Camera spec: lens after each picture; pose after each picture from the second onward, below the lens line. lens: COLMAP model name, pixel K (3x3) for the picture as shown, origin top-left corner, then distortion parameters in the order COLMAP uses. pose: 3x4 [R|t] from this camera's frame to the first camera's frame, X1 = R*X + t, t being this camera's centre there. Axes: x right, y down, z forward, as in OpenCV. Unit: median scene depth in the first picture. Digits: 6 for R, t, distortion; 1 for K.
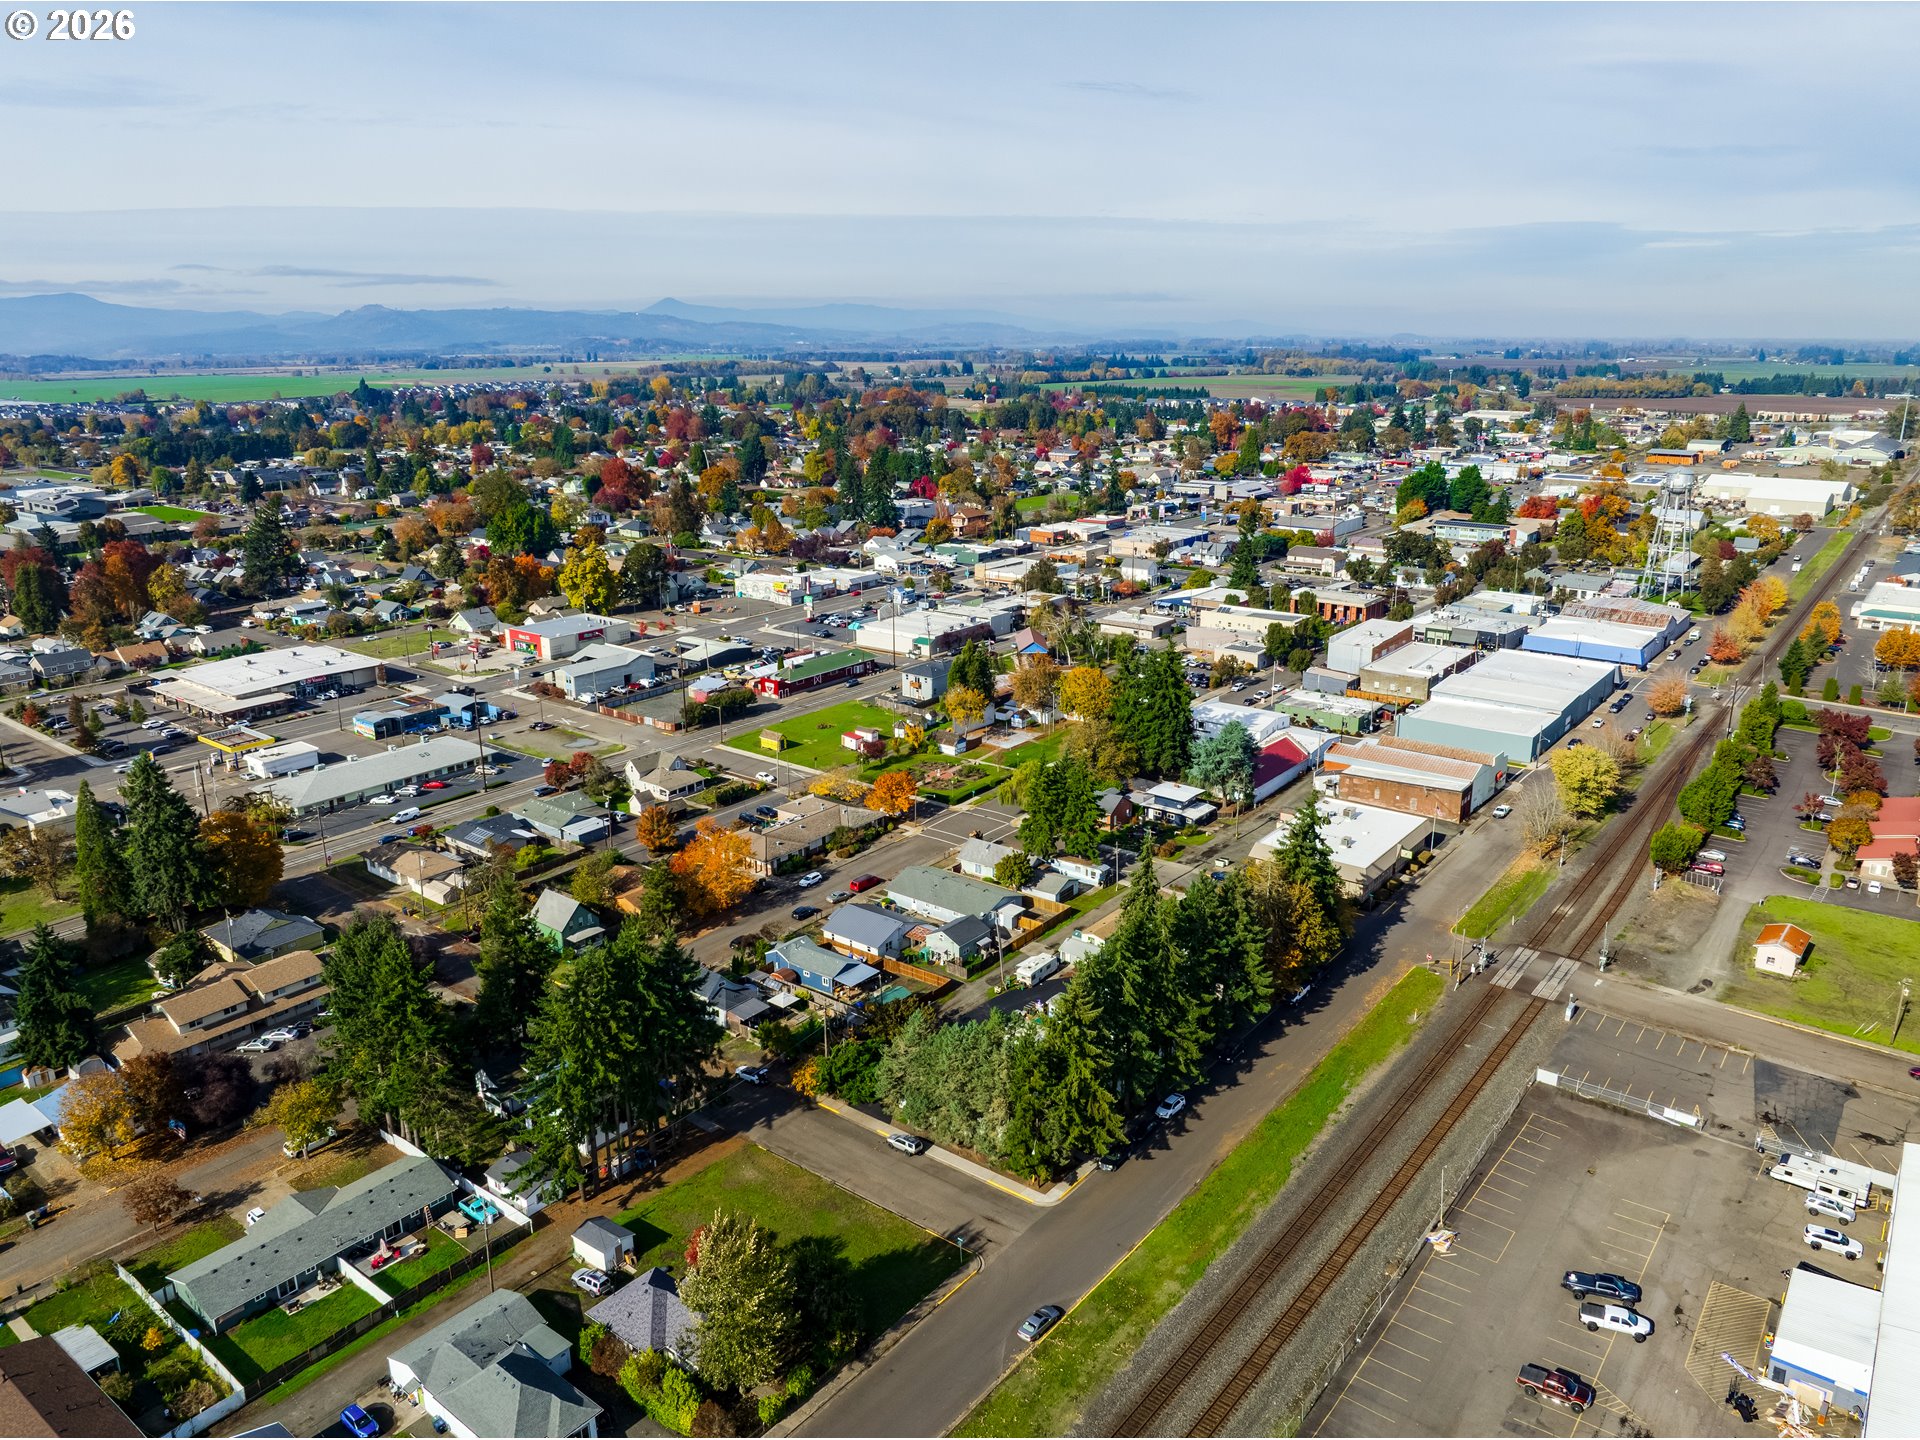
lens RADIAL K [[1345.2, 0, 960.0], [0, 1345.2, 720.0], [0, 0, 1]] dist [-0.035551, -0.003384]
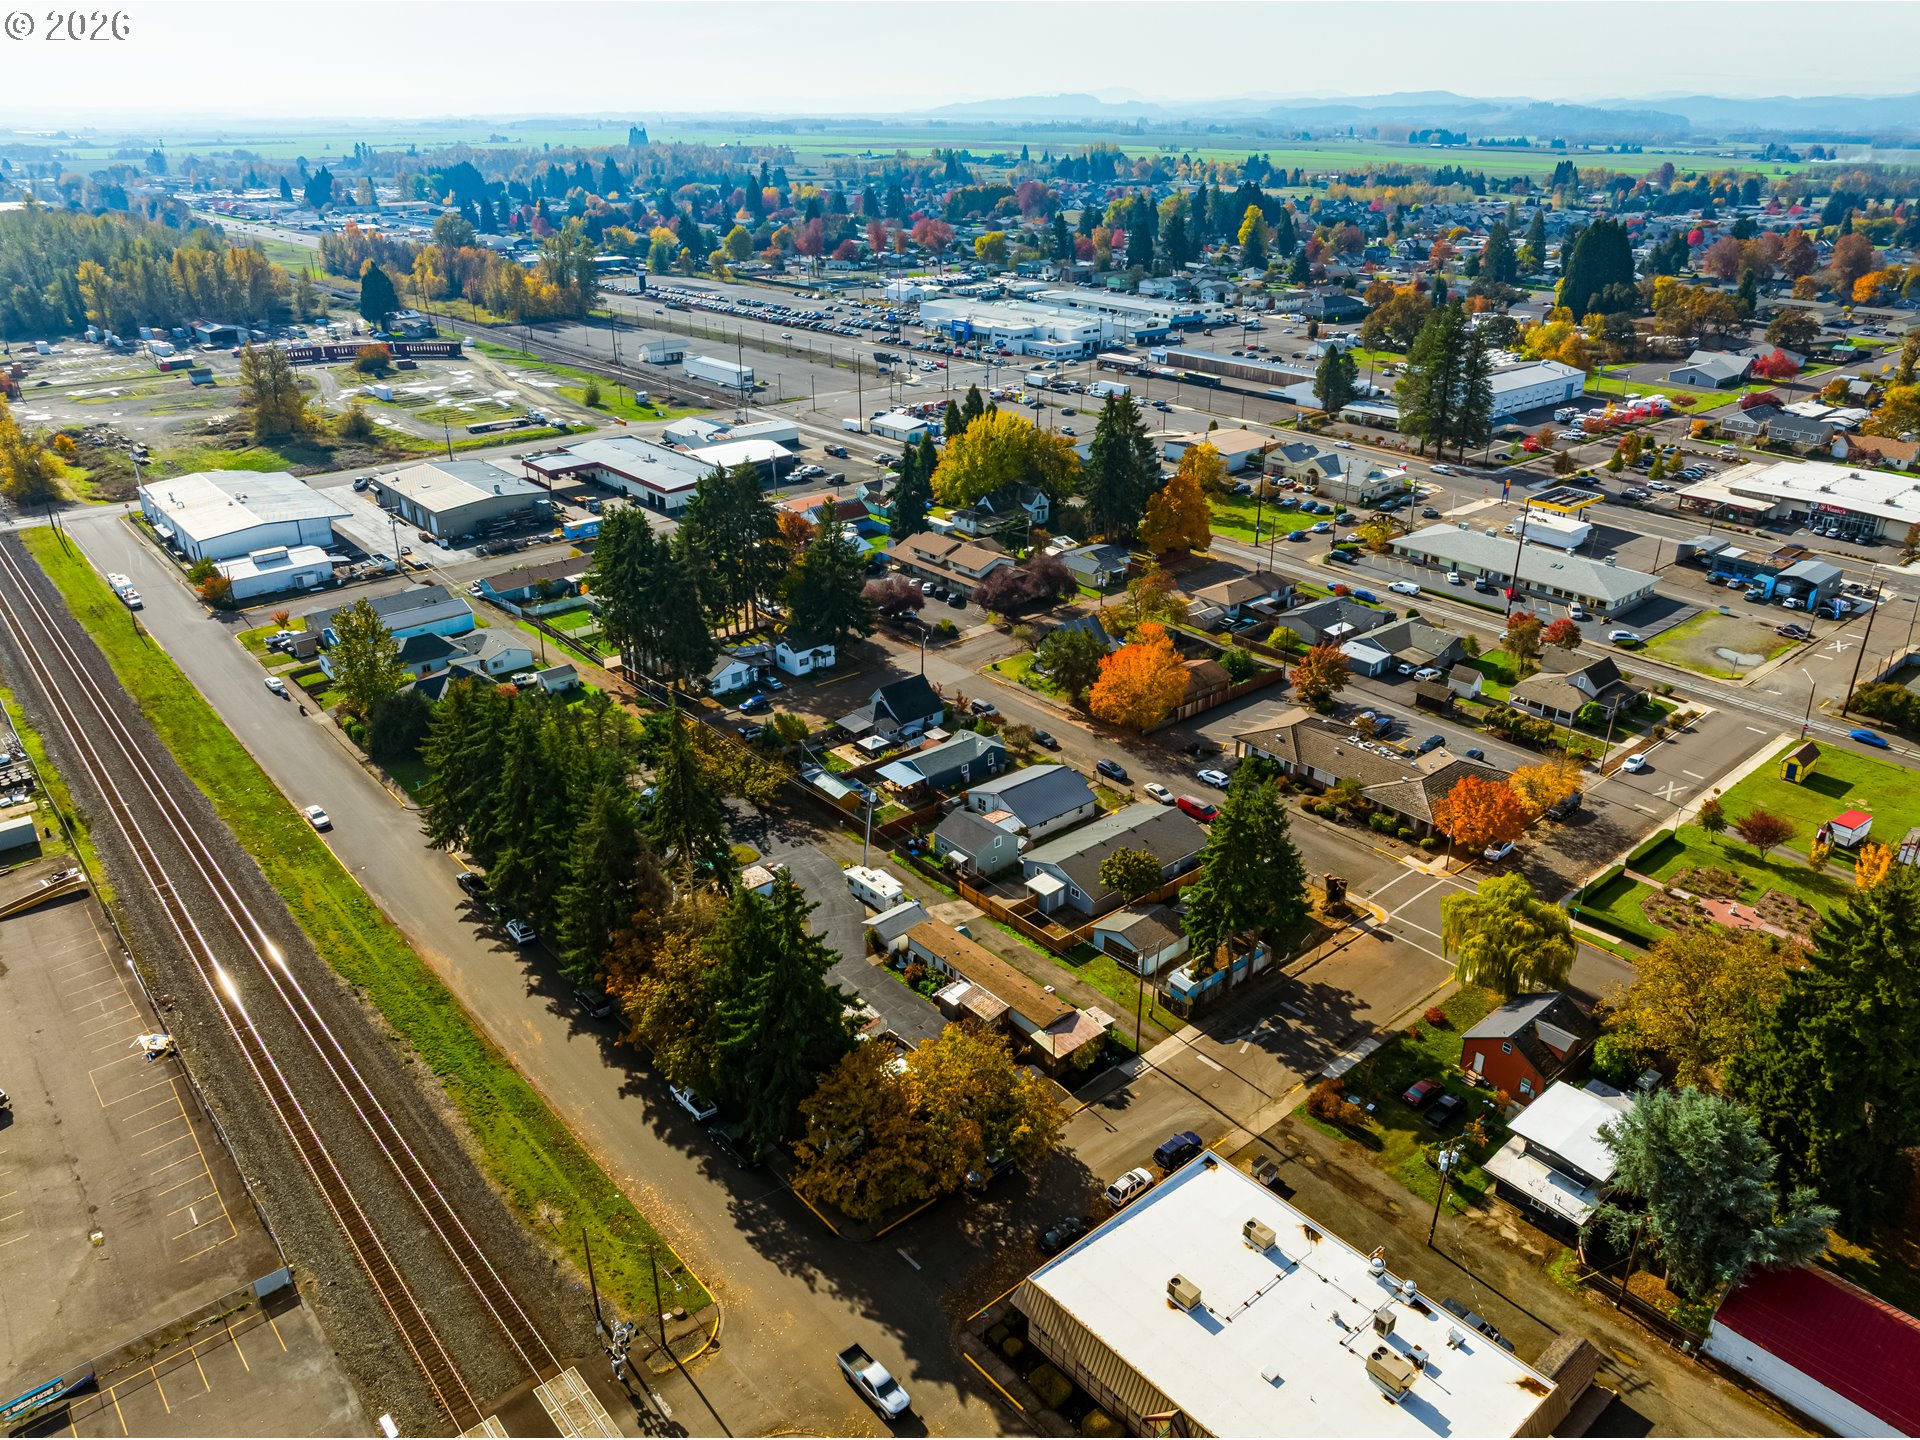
lens RADIAL K [[1340.8, 0, 960.0], [0, 1340.8, 720.0], [0, 0, 1]] dist [-0.060993, 0.031528]
pose [[-0.195461, 0.417044, -0.887620, 0.514927], [-0.270841, 0.846924, 0.457564, -0.193387], [0.942571, 0.329839, -0.052588, 0.796194]]
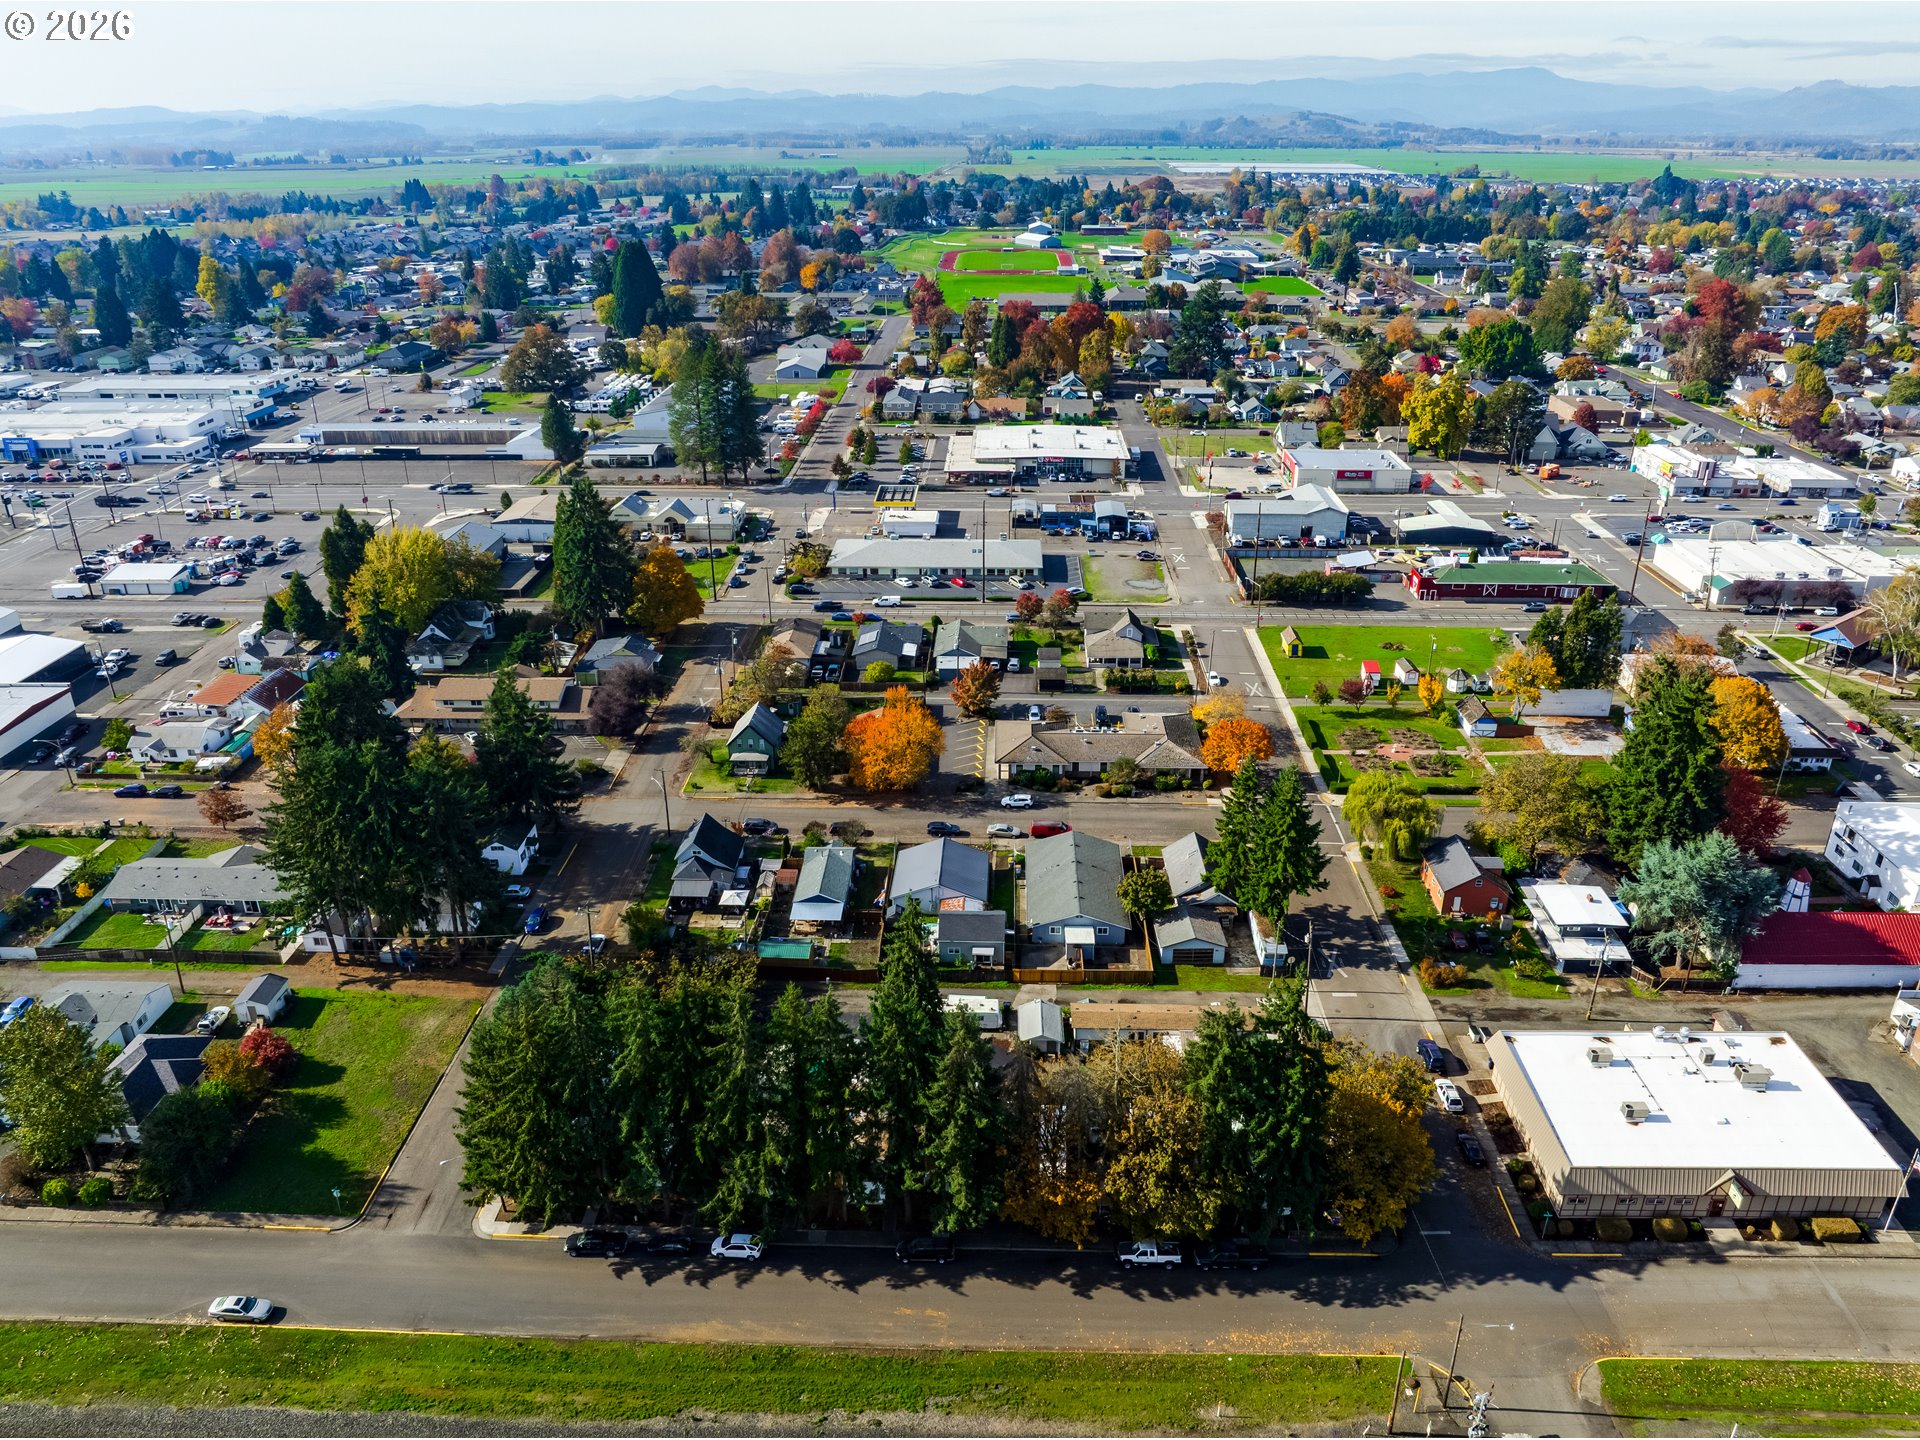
lens RADIAL K [[1345.2, 0, 960.0], [0, 1345.2, 720.0], [0, 0, 1]] dist [-0.035551, -0.003384]
pose [[0.587641, 0.336544, -0.735810, 0.414653], [-0.223791, 0.941521, 0.251905, -0.116560], [0.777557, 0.016638, 0.628592, 0.399625]]
